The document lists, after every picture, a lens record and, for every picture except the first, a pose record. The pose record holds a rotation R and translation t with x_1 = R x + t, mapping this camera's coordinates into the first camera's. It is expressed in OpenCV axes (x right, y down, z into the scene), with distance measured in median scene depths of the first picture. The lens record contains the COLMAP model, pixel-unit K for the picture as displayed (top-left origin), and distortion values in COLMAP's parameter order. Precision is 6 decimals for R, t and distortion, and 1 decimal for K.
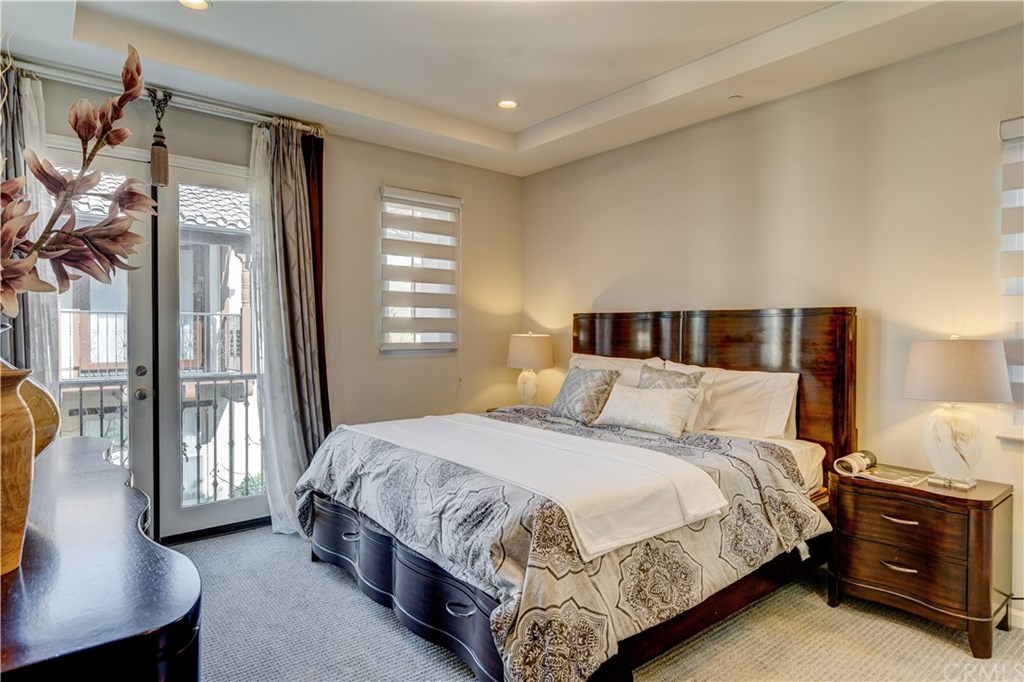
lens RADIAL K [[587.8, 0, 509.3], [0, 587.8, 335.9], [0, 0, 1]] dist [0.001037, 0.002758]
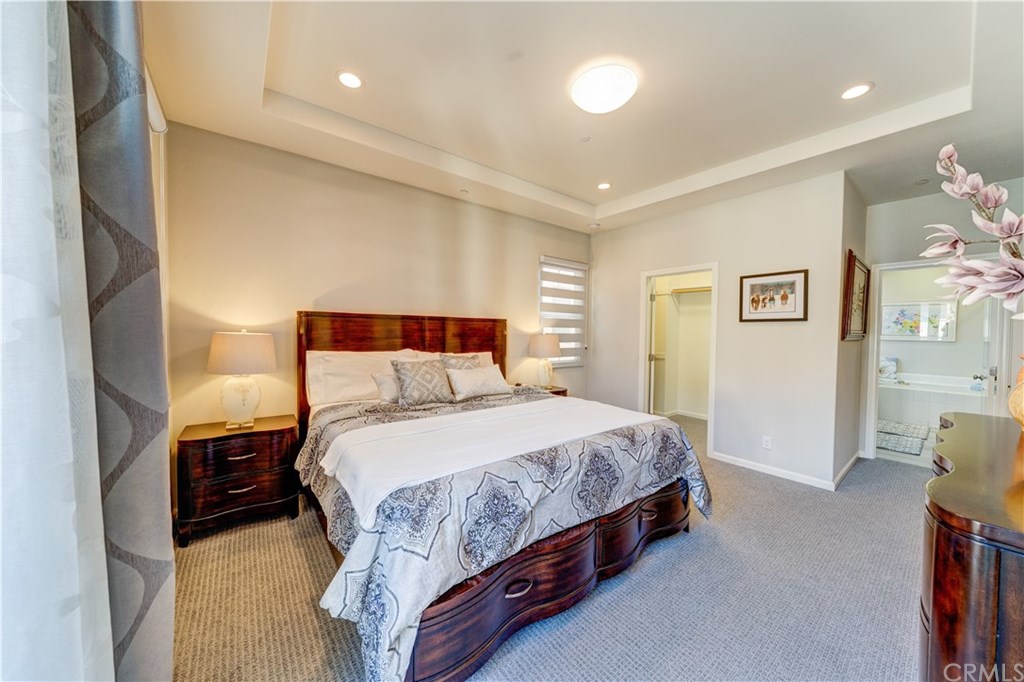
lens RADIAL K [[350.7, 0, 513.8], [0, 350.7, 337.1], [0, 0, 1]] dist [-0.005174, 0.000323]
pose [[0.008625, -0.014996, 0.999850, -0.685001], [0.003144, 0.999883, 0.014969, -0.002773], [-0.999958, 0.003015, 0.008672, 0.937768]]
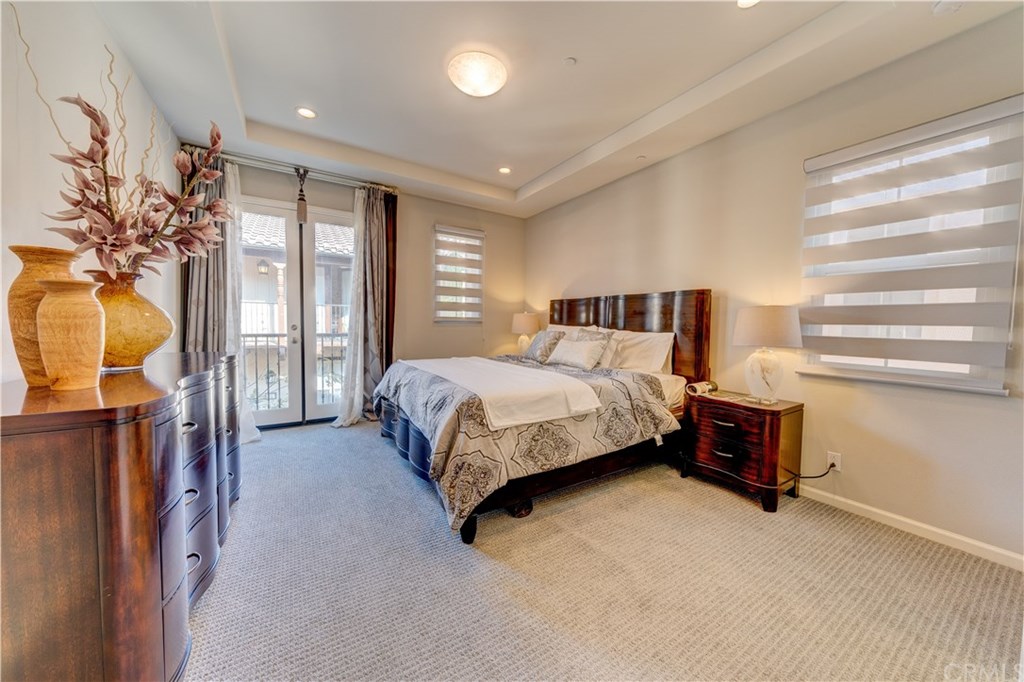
lens RADIAL K [[350.7, 0, 511.6], [0, 350.7, 338.7], [0, 0, 1]] dist [-0.005174, 0.000323]
pose [[0.992344, 0.015425, -0.122534, 0.181635], [-0.011318, 0.999353, 0.034144, 0.054184], [0.122981, -0.032496, 0.991877, 0.020839]]
